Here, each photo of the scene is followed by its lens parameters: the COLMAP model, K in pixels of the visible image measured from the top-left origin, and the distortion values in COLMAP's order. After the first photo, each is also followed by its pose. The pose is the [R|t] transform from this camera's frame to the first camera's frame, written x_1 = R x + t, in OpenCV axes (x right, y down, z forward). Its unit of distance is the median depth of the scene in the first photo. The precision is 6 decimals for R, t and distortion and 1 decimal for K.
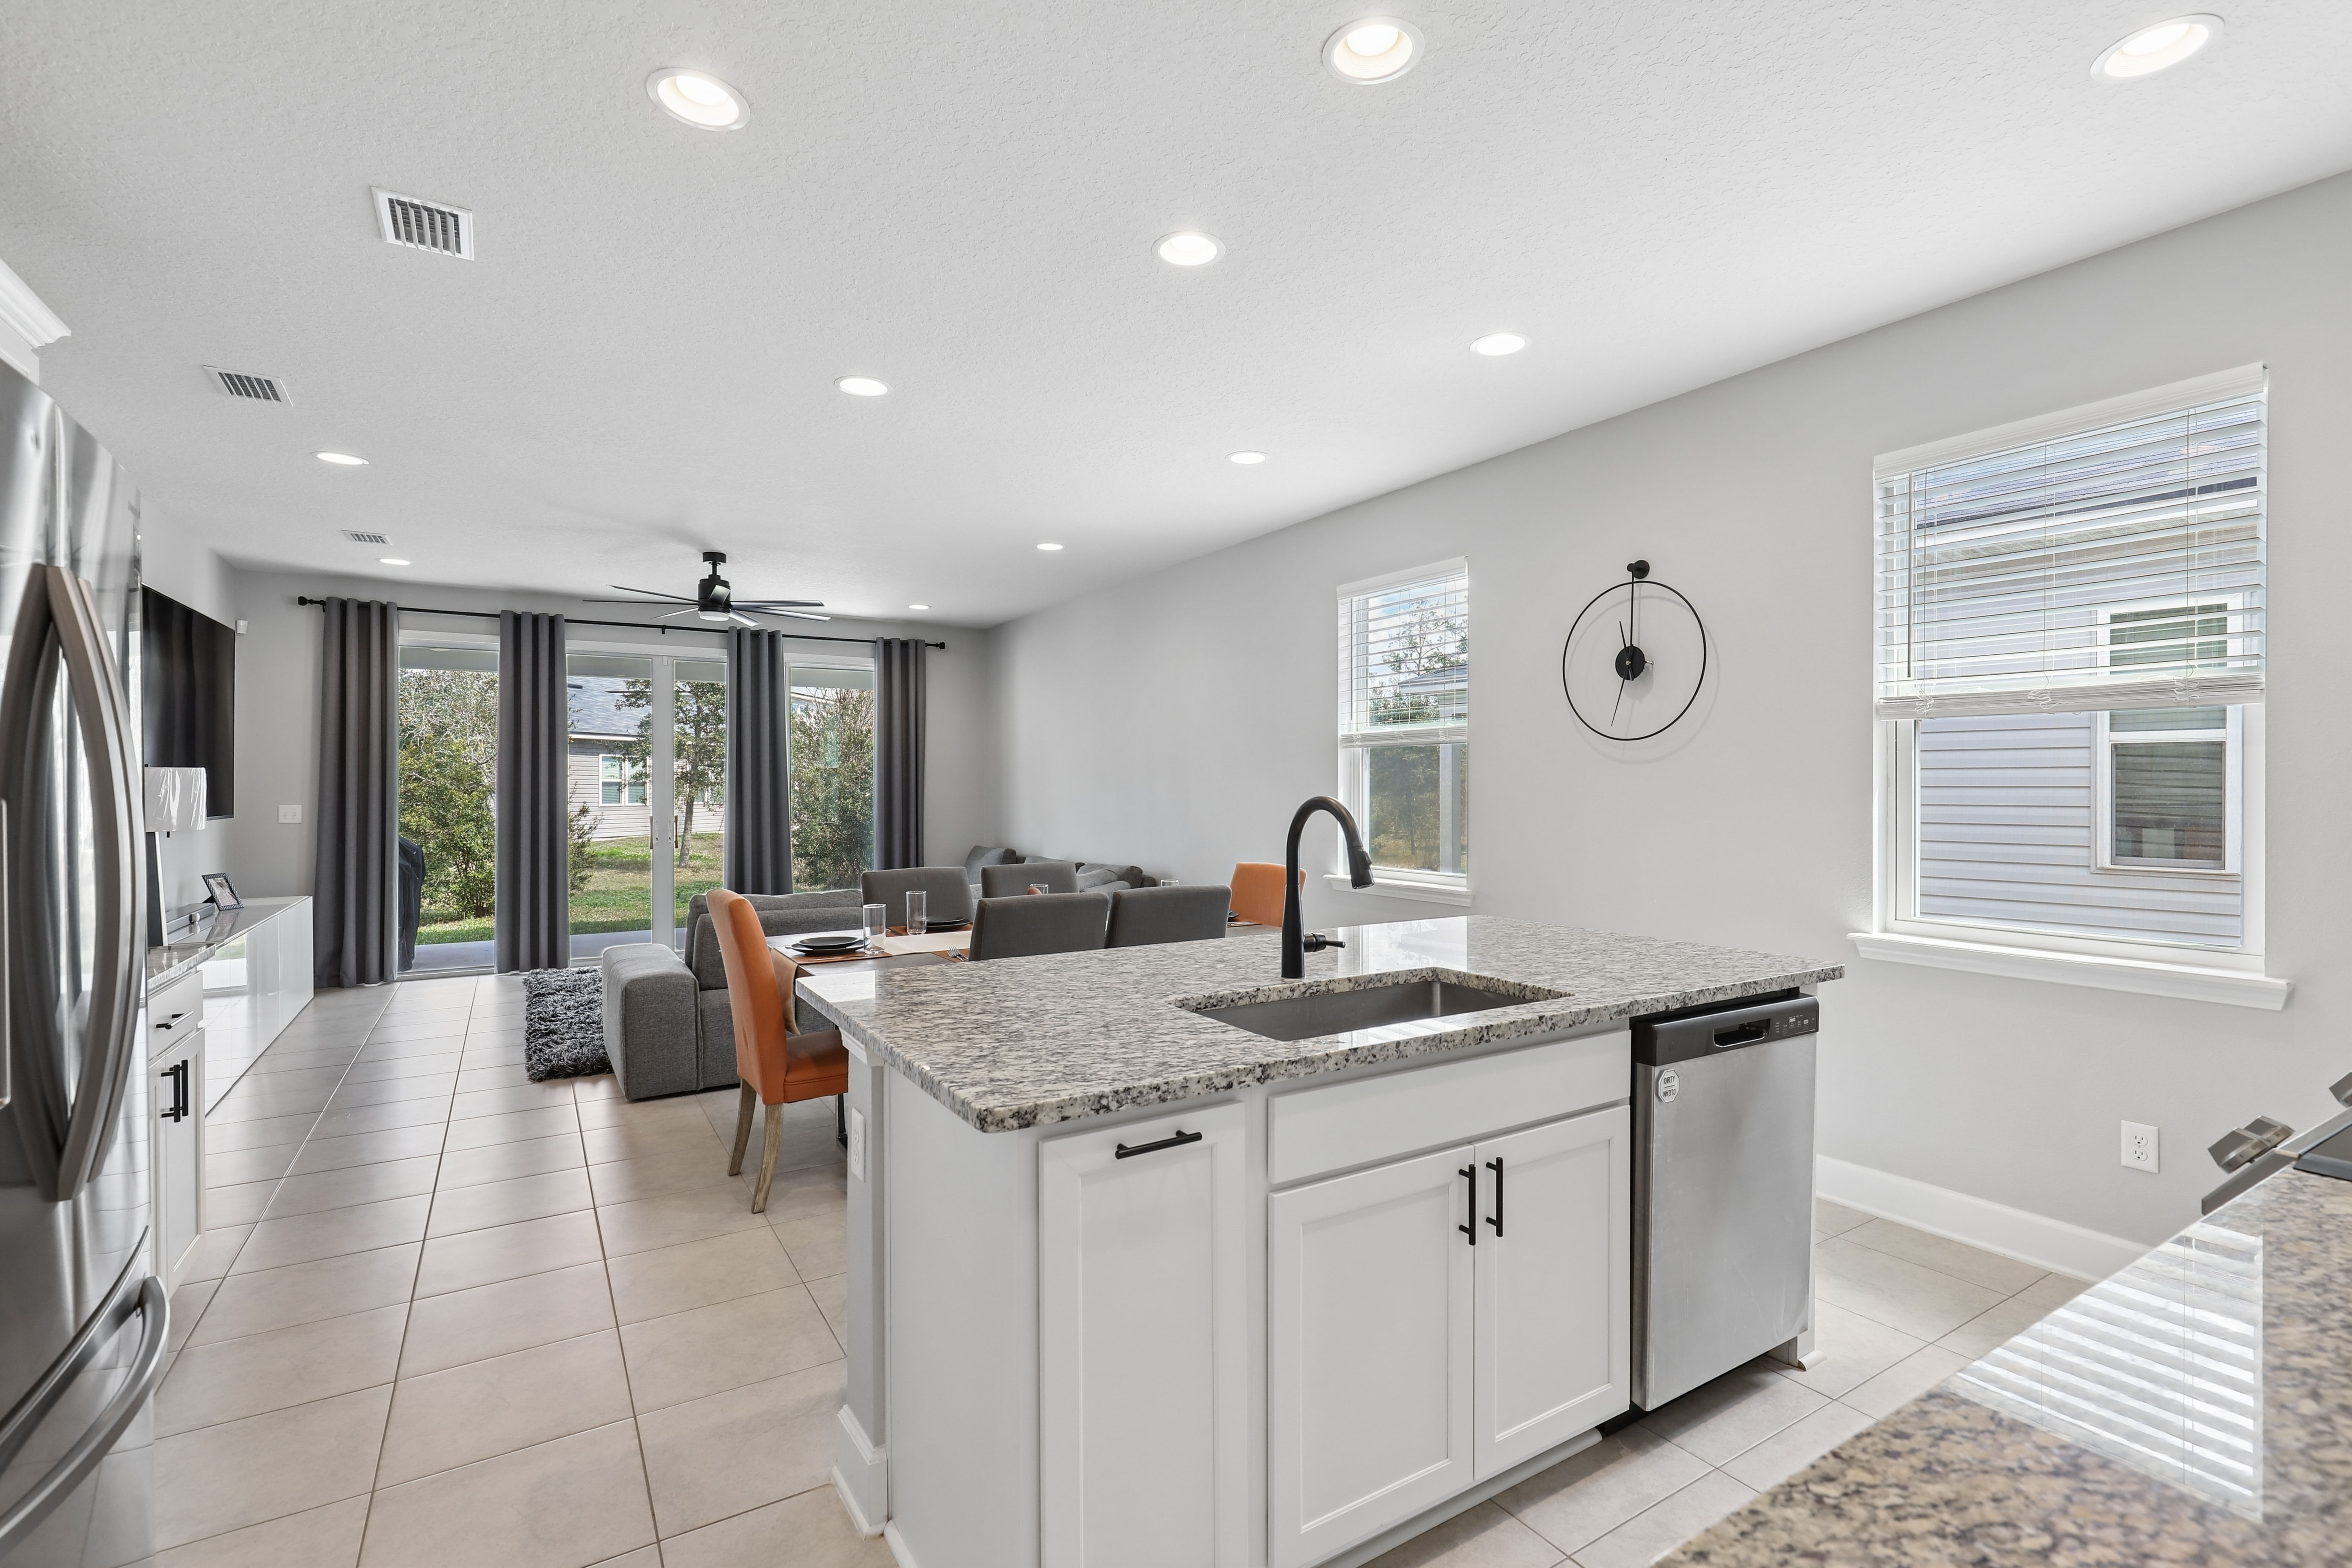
lens RADIAL K [[1075.4, 0, 1188.6], [0, 1075.4, 781.3], [0, 0, 1]] dist [0.002052, -0.000740]
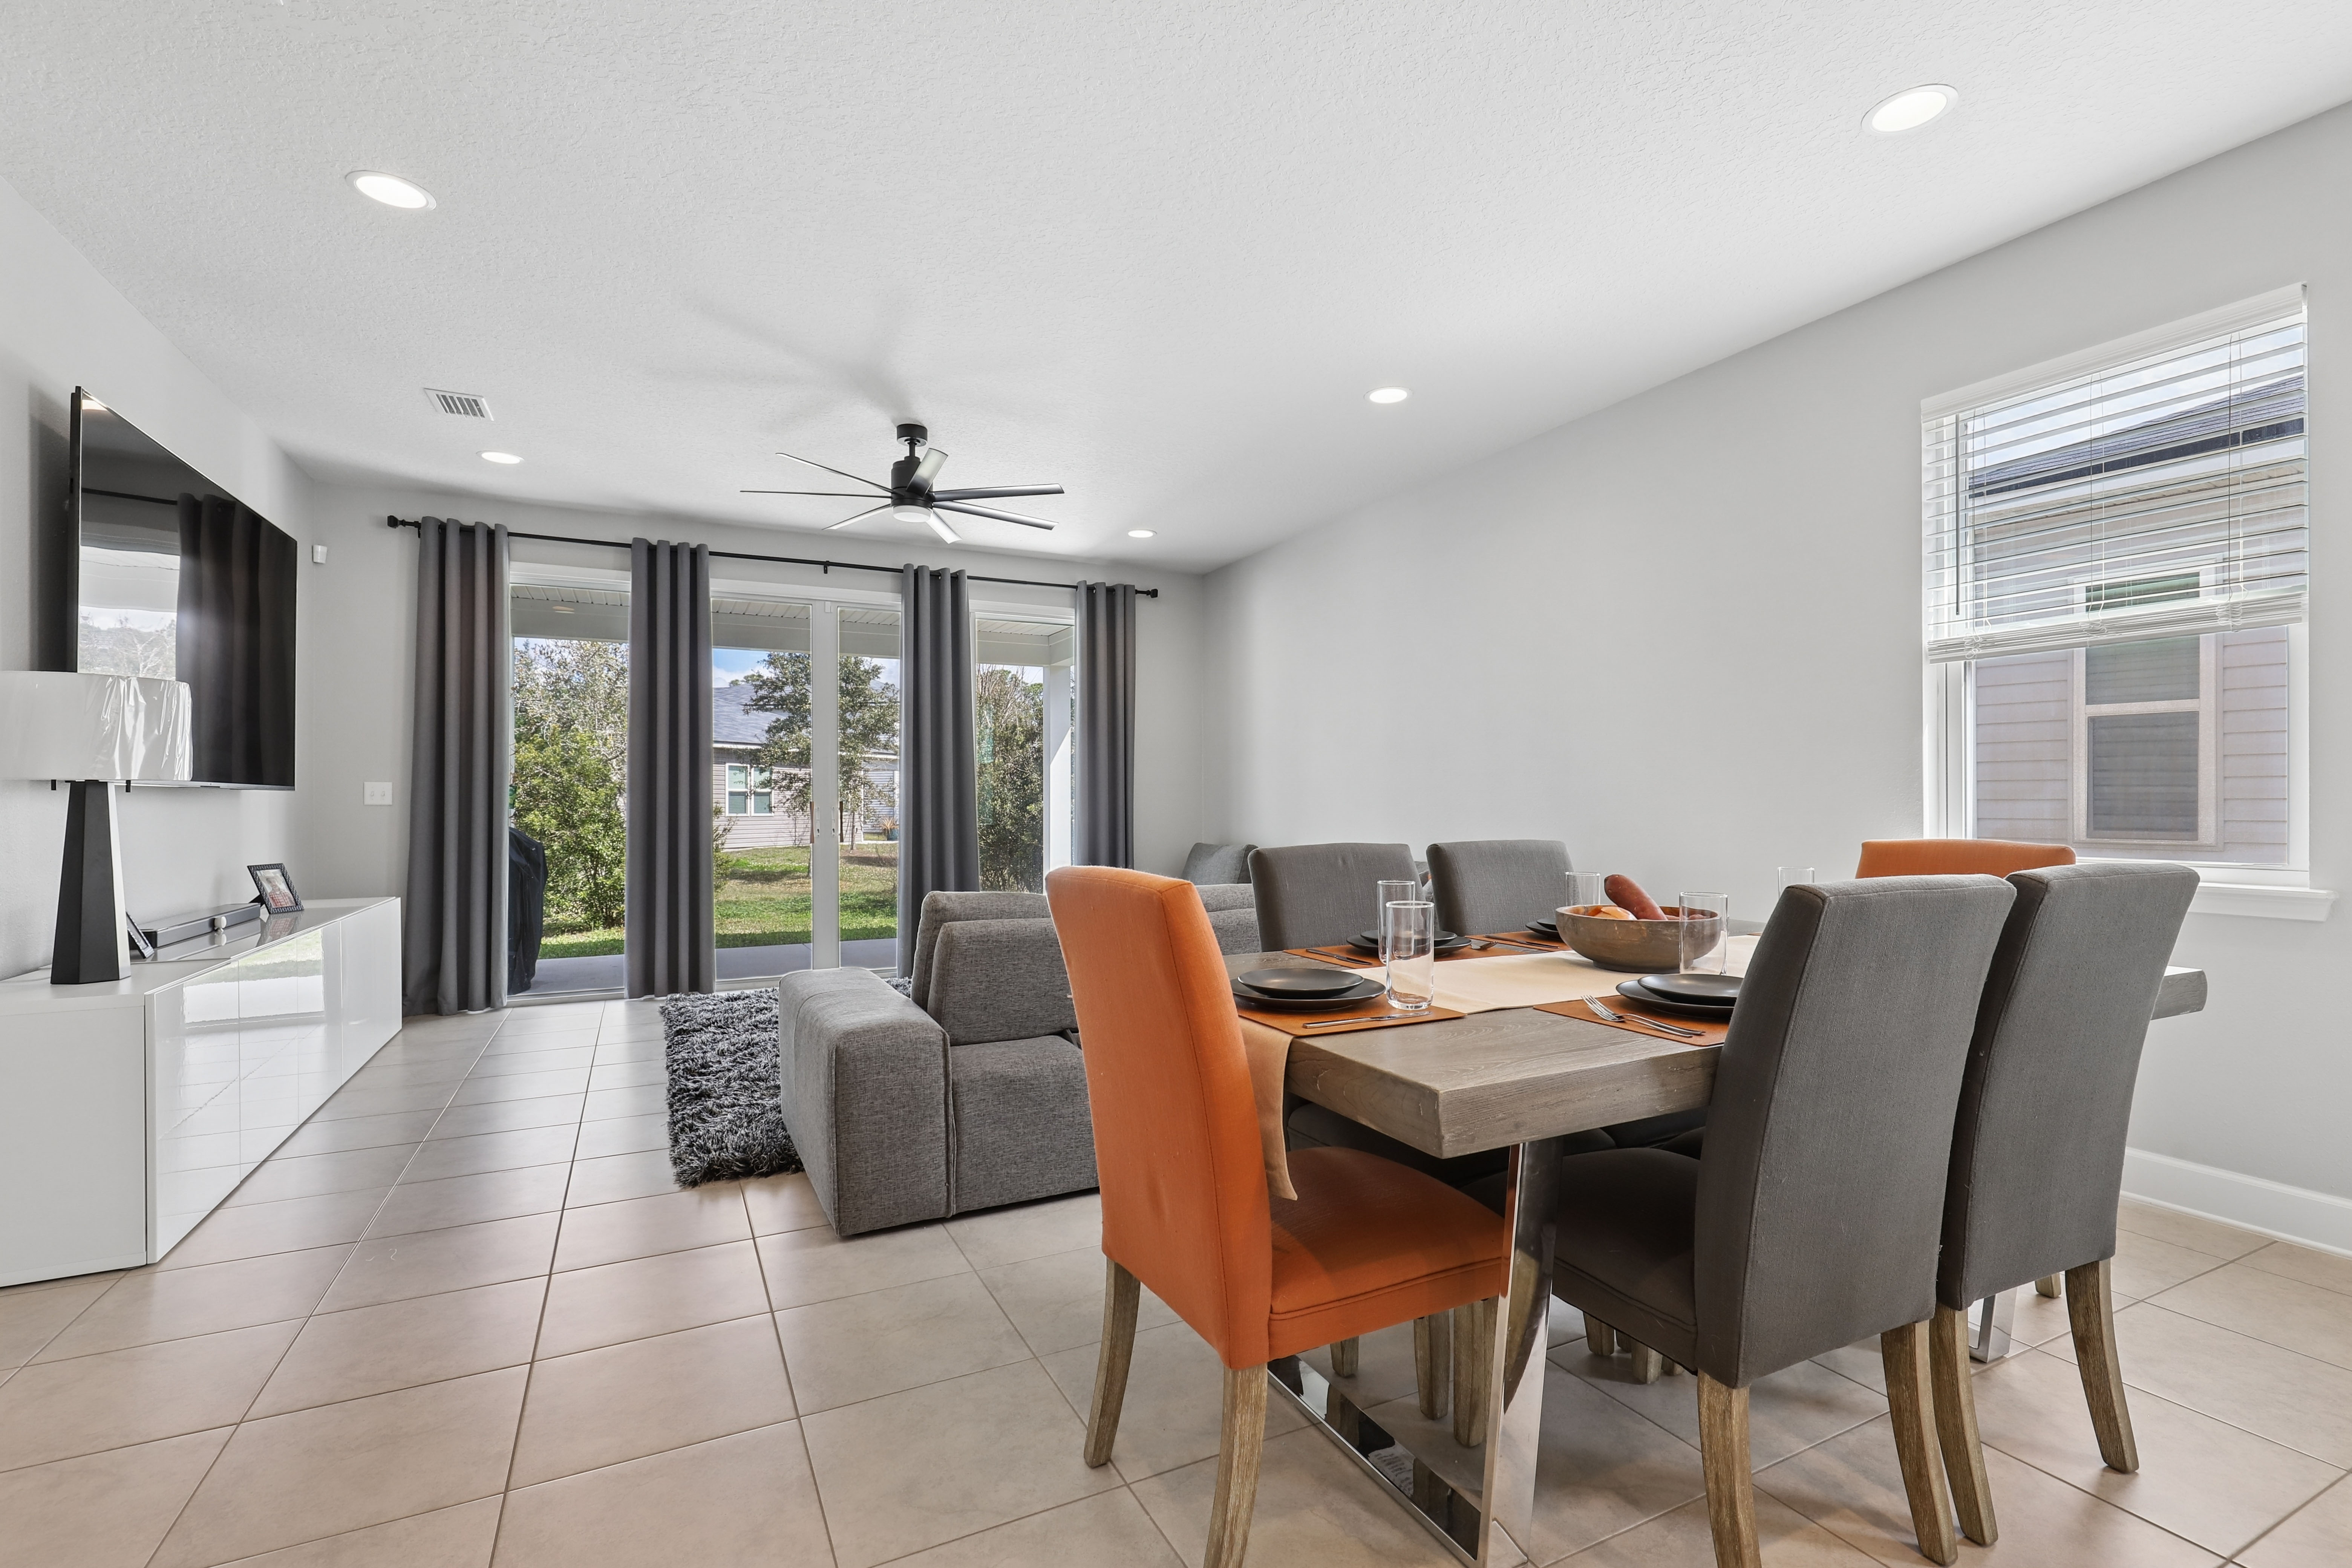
lens RADIAL K [[1075.4, 0, 1188.6], [0, 1075.4, 792.5], [0, 0, 1]] dist [0.002052, -0.000740]
pose [[0.995992, -0.002822, -0.089398, -0.170392], [0.002329, 0.999981, -0.005629, 0.034772], [0.089412, 0.005398, 0.995980, 0.263312]]
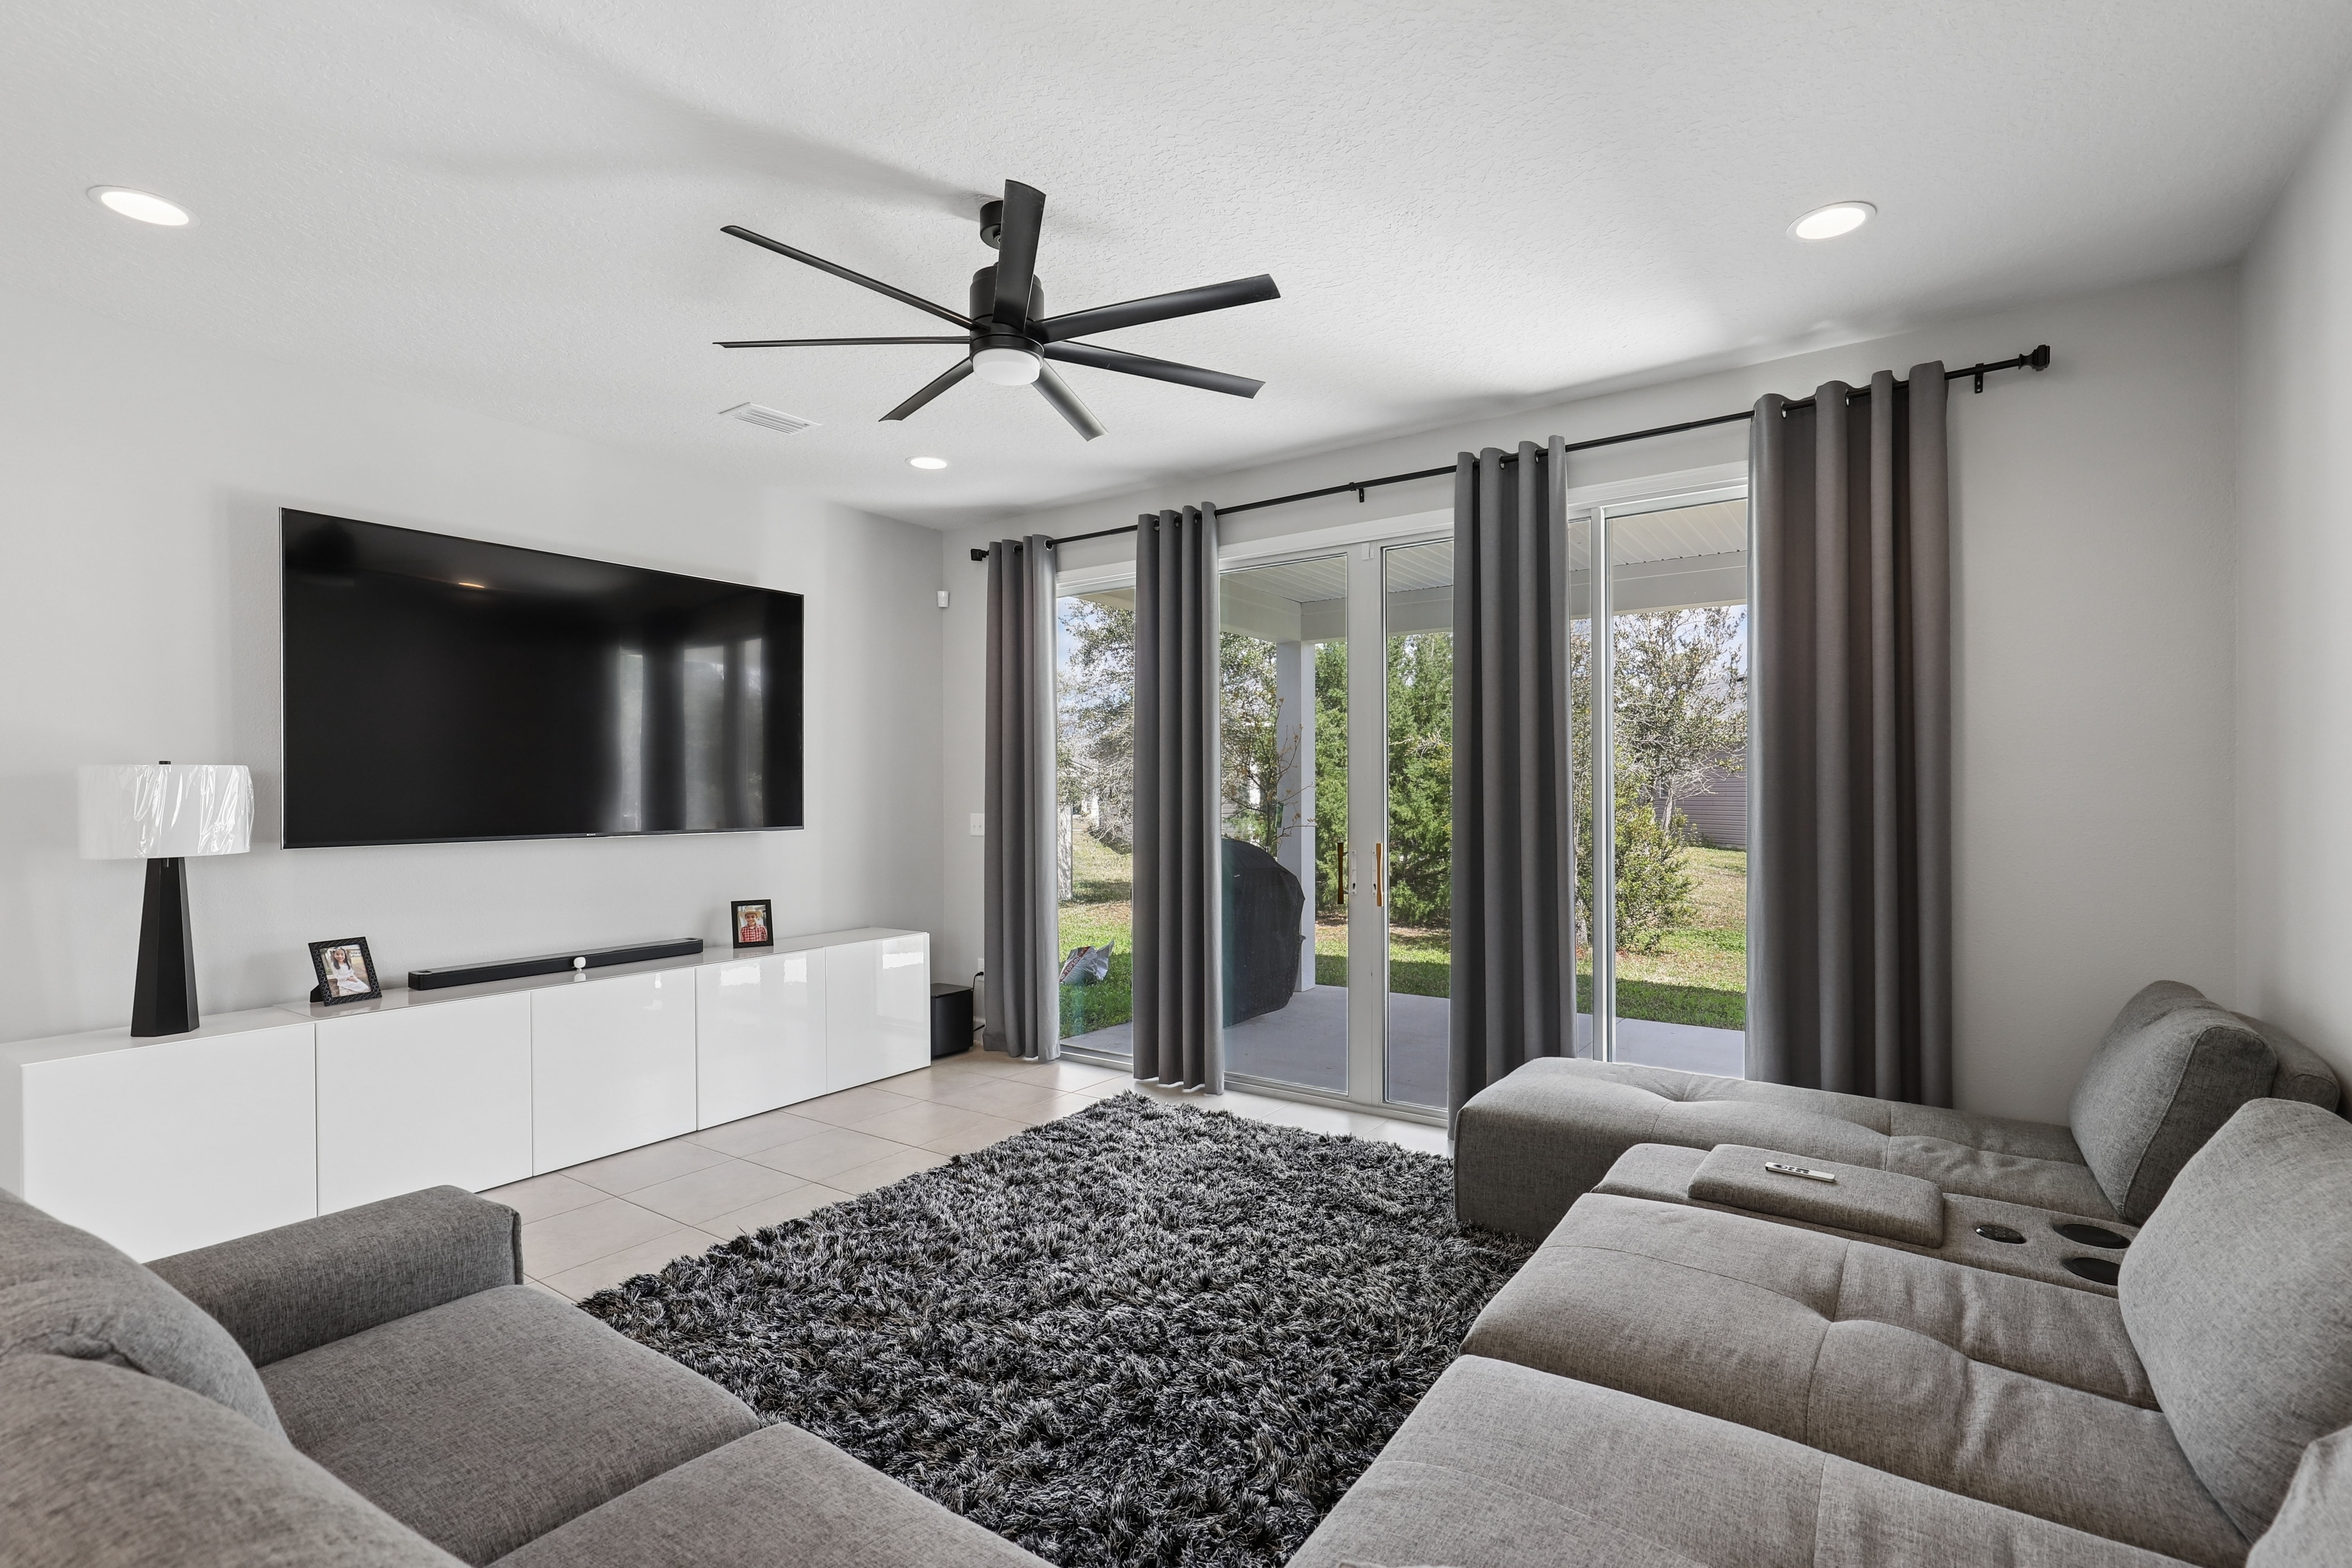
lens RADIAL K [[1075.3, 0, 1183.0], [0, 1075.3, 782.2], [0, 0, 1]] dist [0.002052, -0.000740]
pose [[0.400235, -0.011849, -0.916336, -0.039389], [0.012994, 0.999889, -0.007254, 0.006775], [0.916321, -0.009003, 0.400344, 0.799890]]
